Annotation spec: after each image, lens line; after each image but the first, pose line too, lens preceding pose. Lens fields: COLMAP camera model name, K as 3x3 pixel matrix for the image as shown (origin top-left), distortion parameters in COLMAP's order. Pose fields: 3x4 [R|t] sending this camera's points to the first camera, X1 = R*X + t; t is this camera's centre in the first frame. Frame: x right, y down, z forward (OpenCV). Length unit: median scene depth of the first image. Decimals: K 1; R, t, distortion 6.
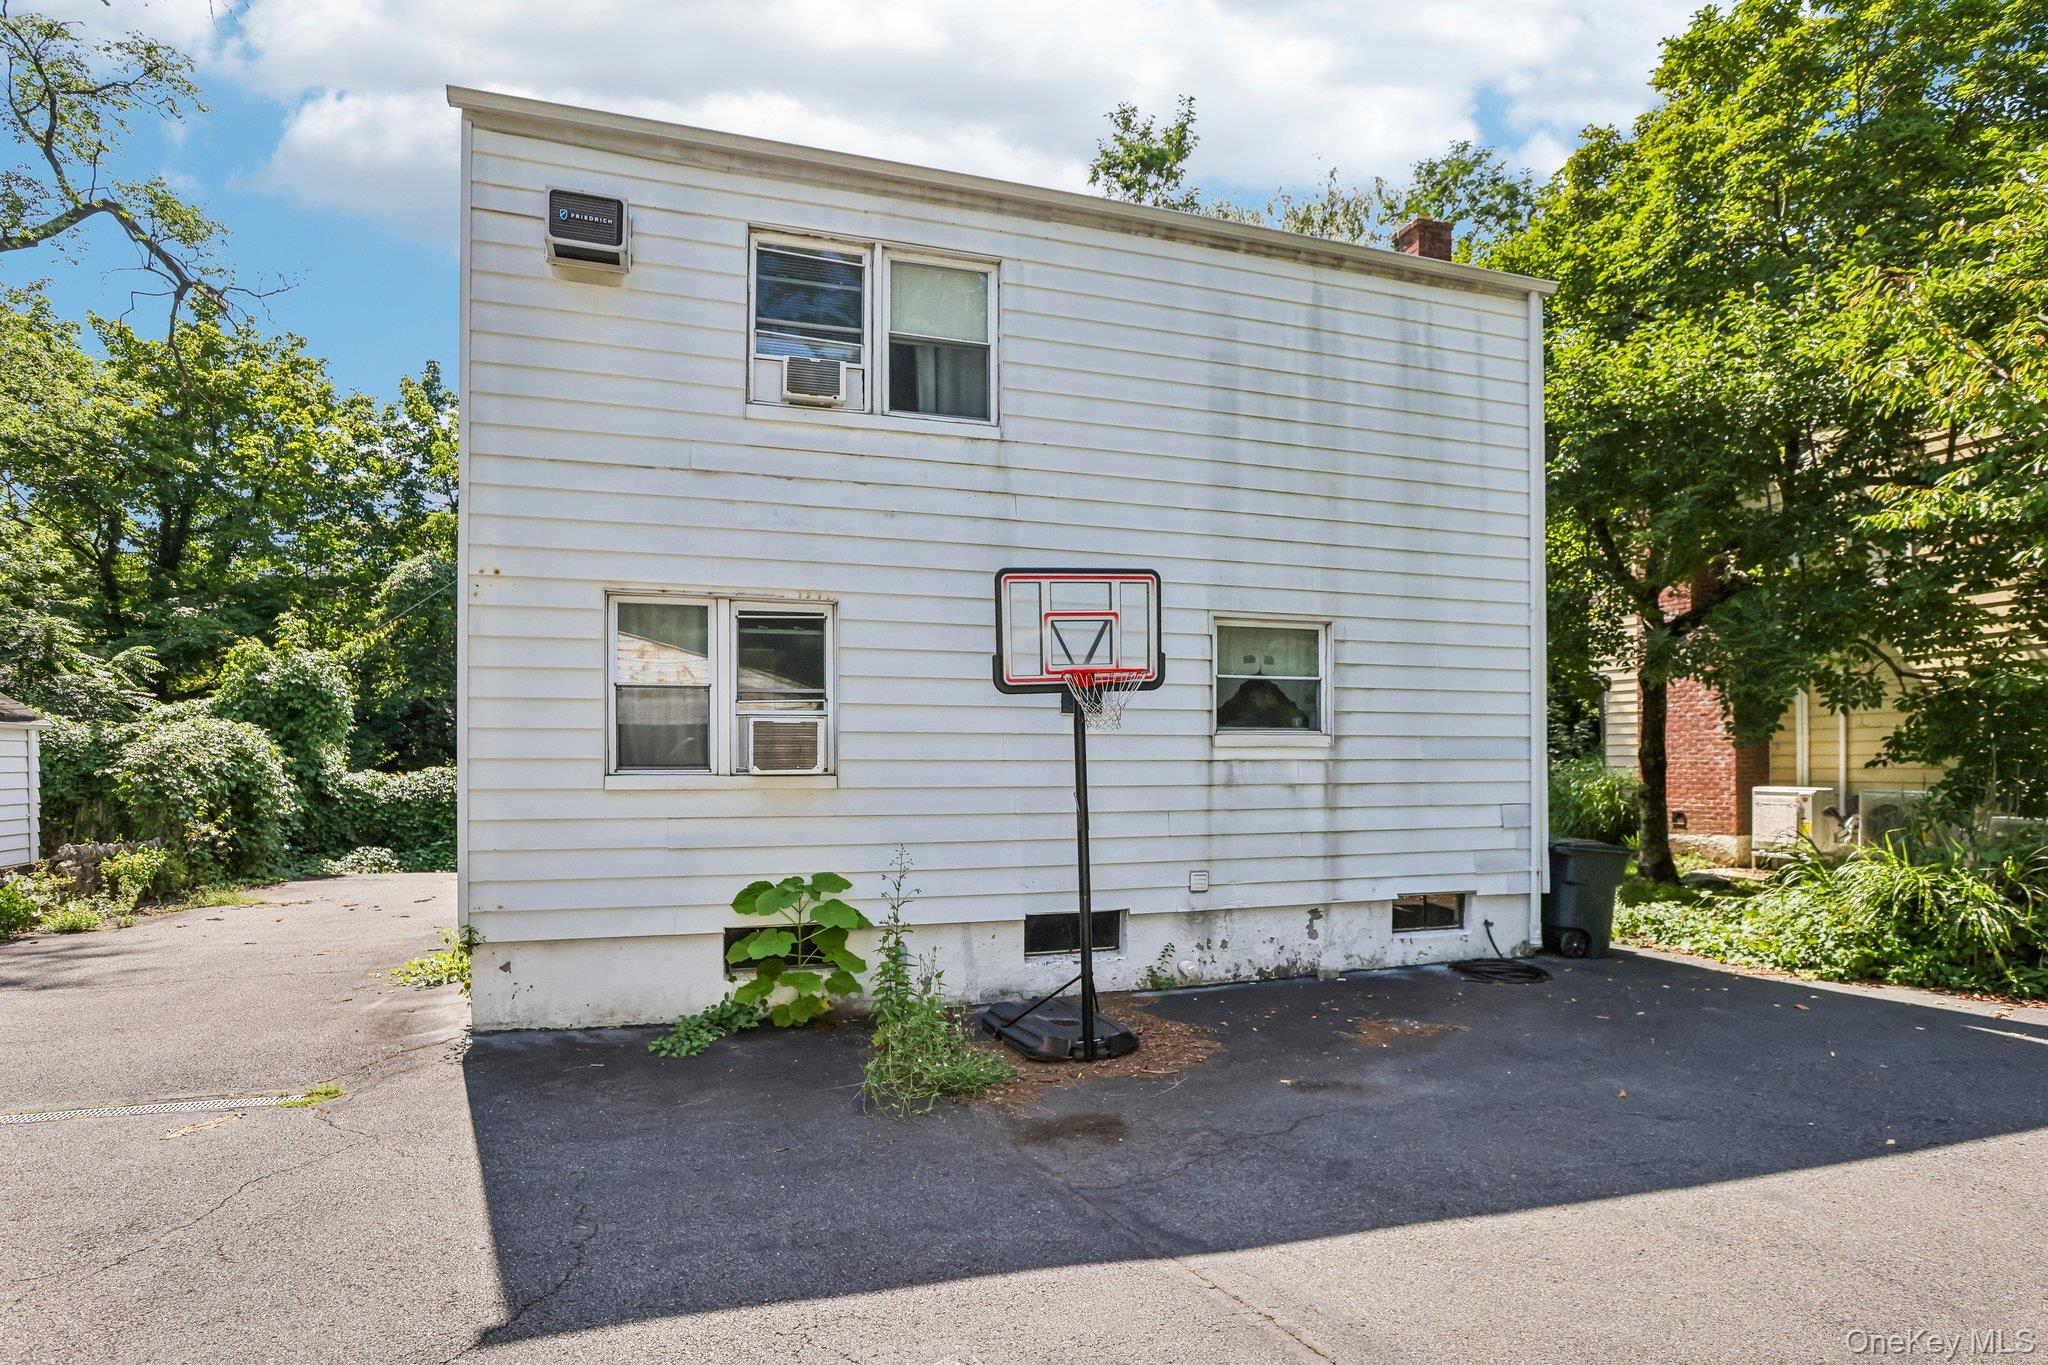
lens RADIAL K [[1061.1, 0, 1061.6], [0, 1061.1, 766.9], [0, 0, 1]] dist [-0.015843, 0.000821]
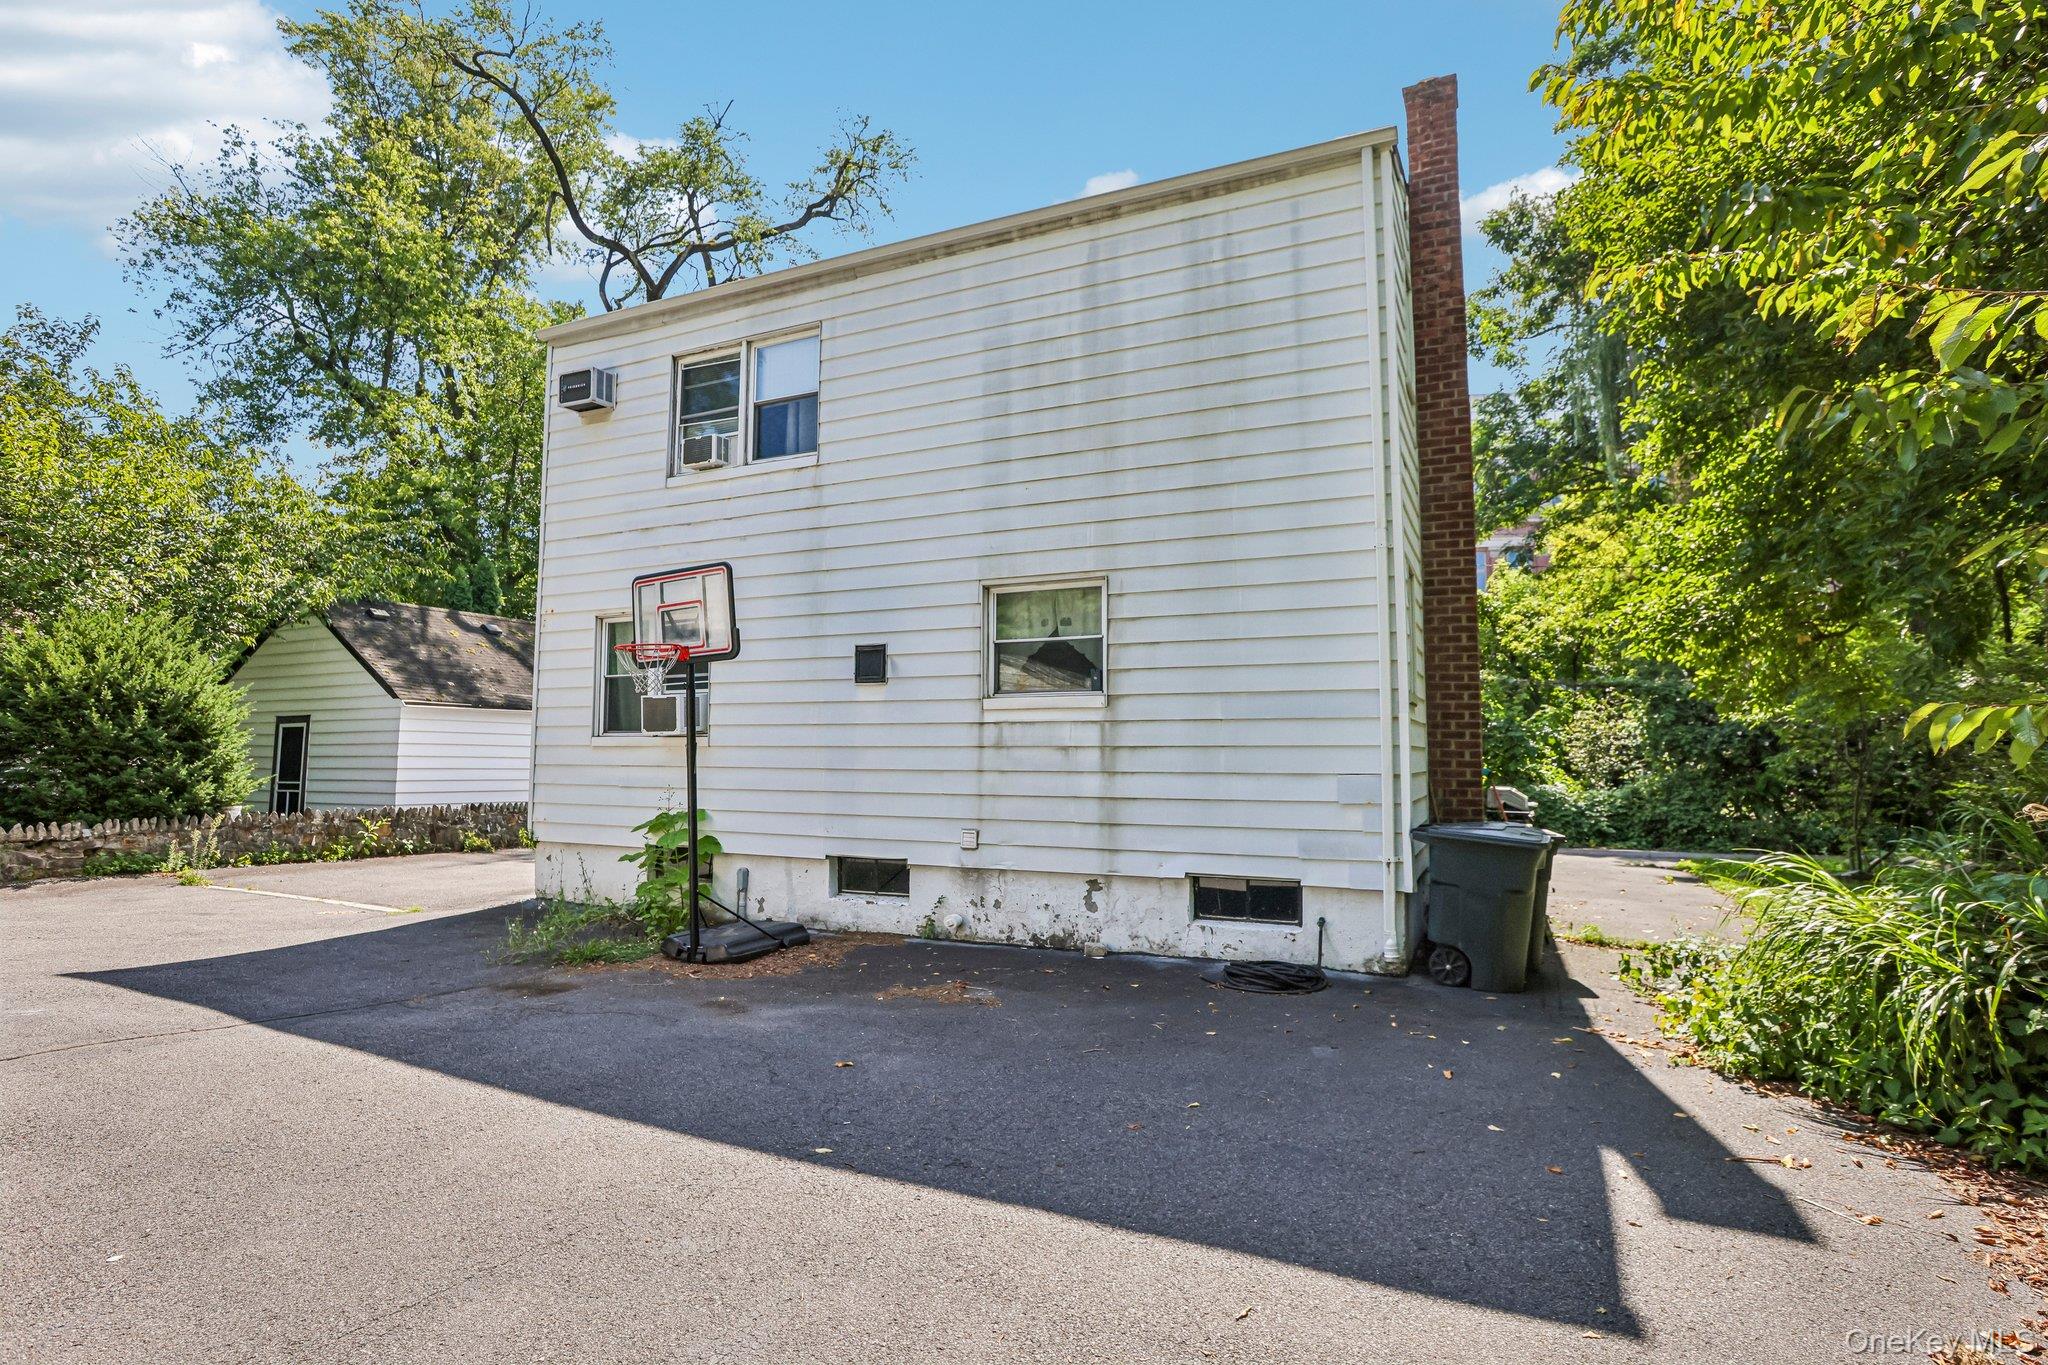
lens RADIAL K [[1042.4, 0, 1027.9], [0, 1042.4, 668.7], [0, 0, 1]] dist [-0.034226, 0.000813]
pose [[0.720042, -0.051395, -0.692024, 0.872110], [-0.007386, 0.996629, -0.081702, 0.023889], [0.693891, 0.063940, 0.717236, 0.291632]]
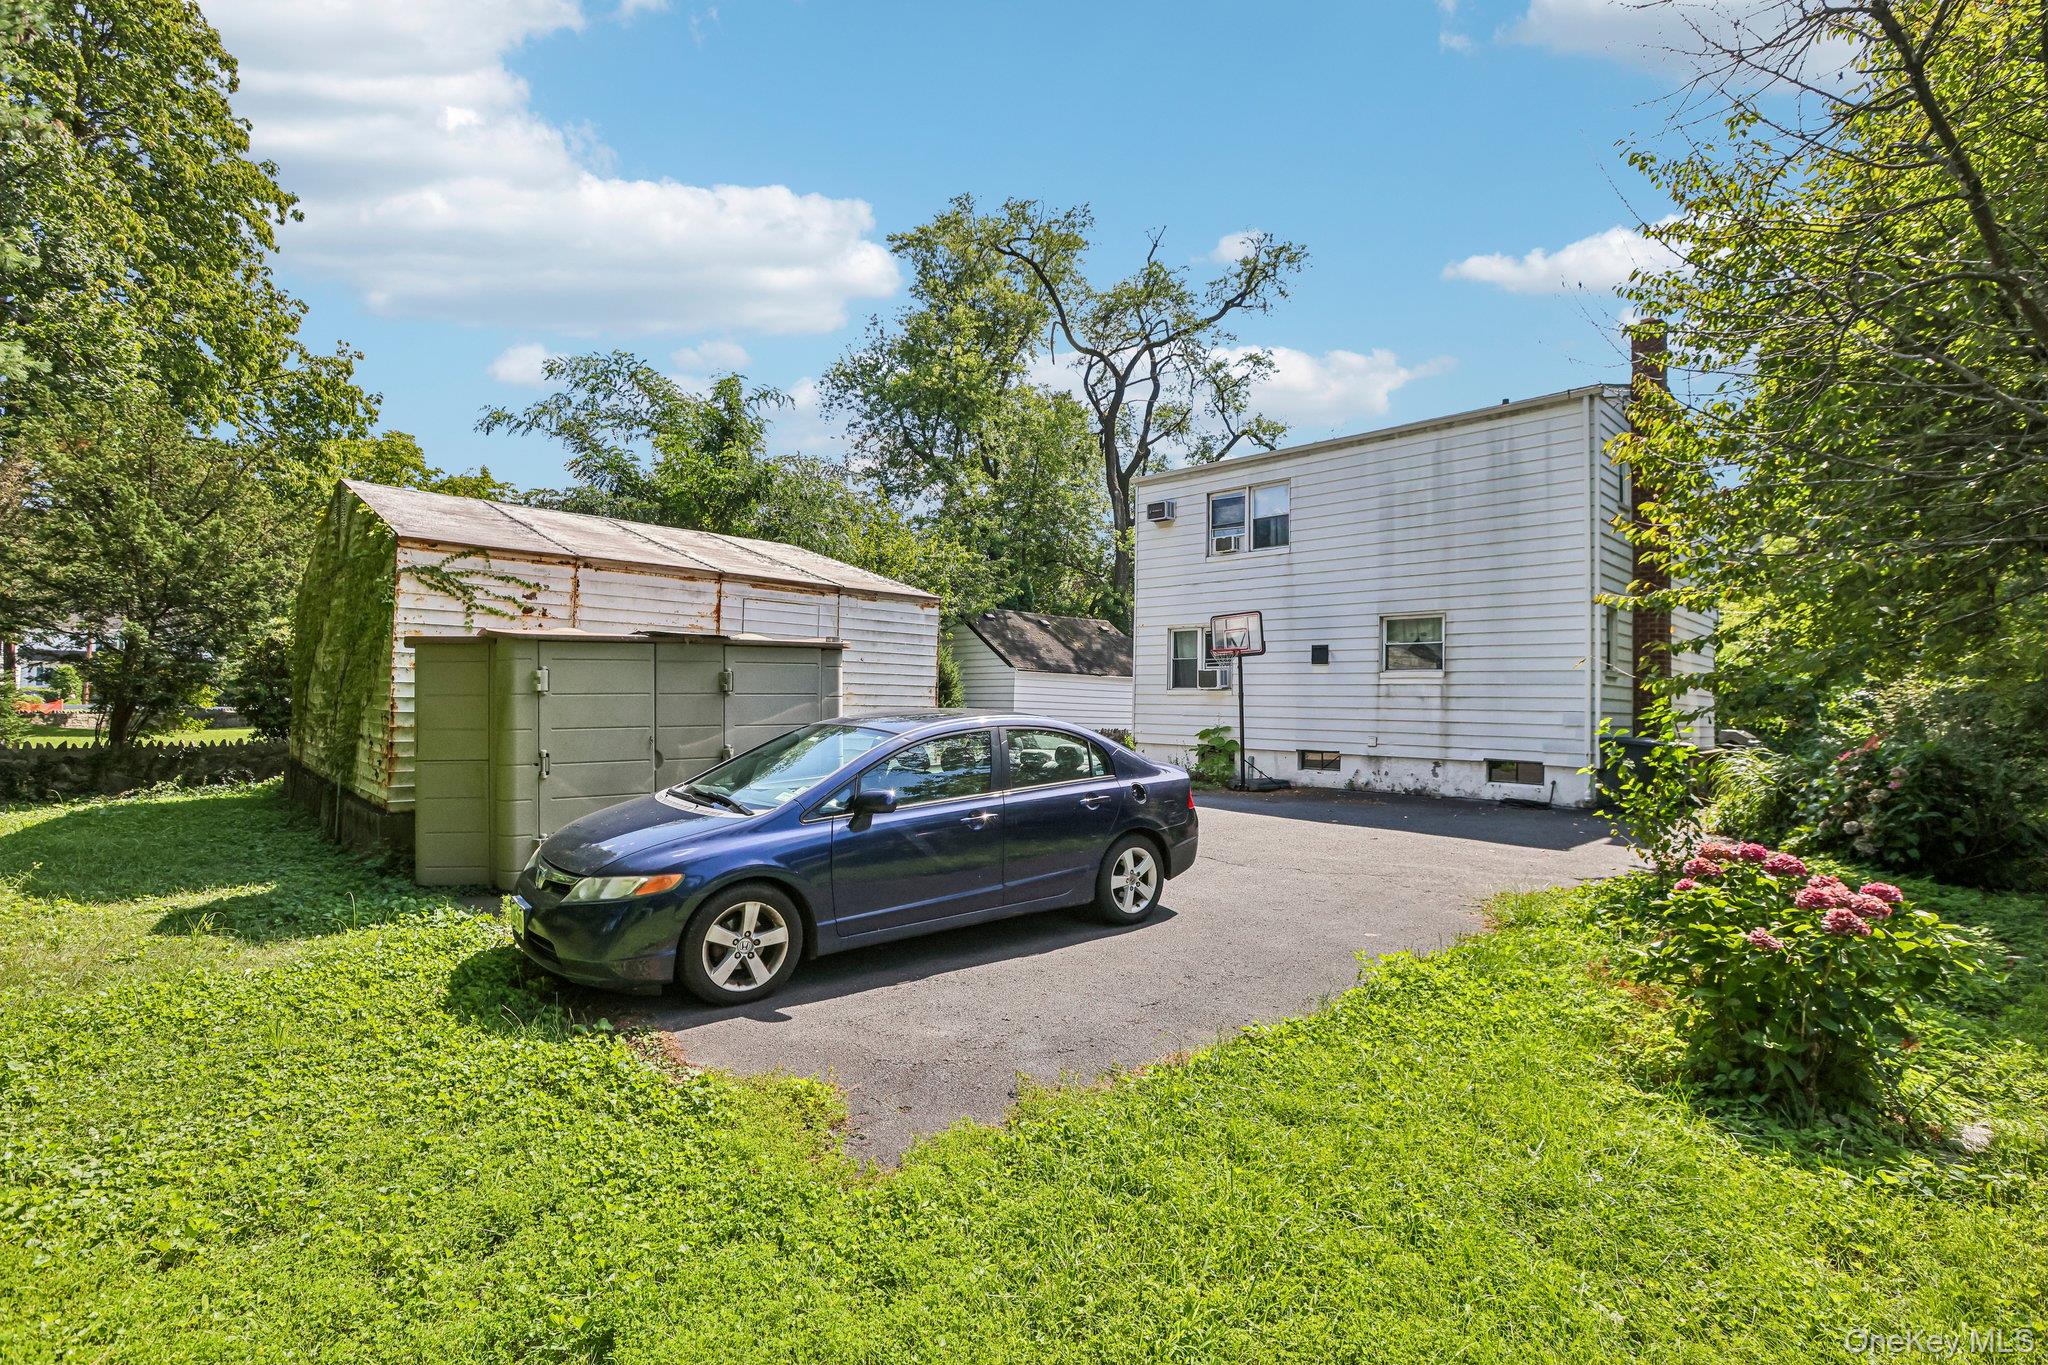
lens RADIAL K [[931.9, 0, 1024.0], [0, 931.9, 682.5], [0, 0, 1]] dist [-0.059073, 0.000266]
pose [[0.409096, -0.009592, -0.912441, 1.505526], [-0.023976, 0.999487, -0.021257, 0.045191], [0.912176, 0.030573, 0.408656, -0.385894]]
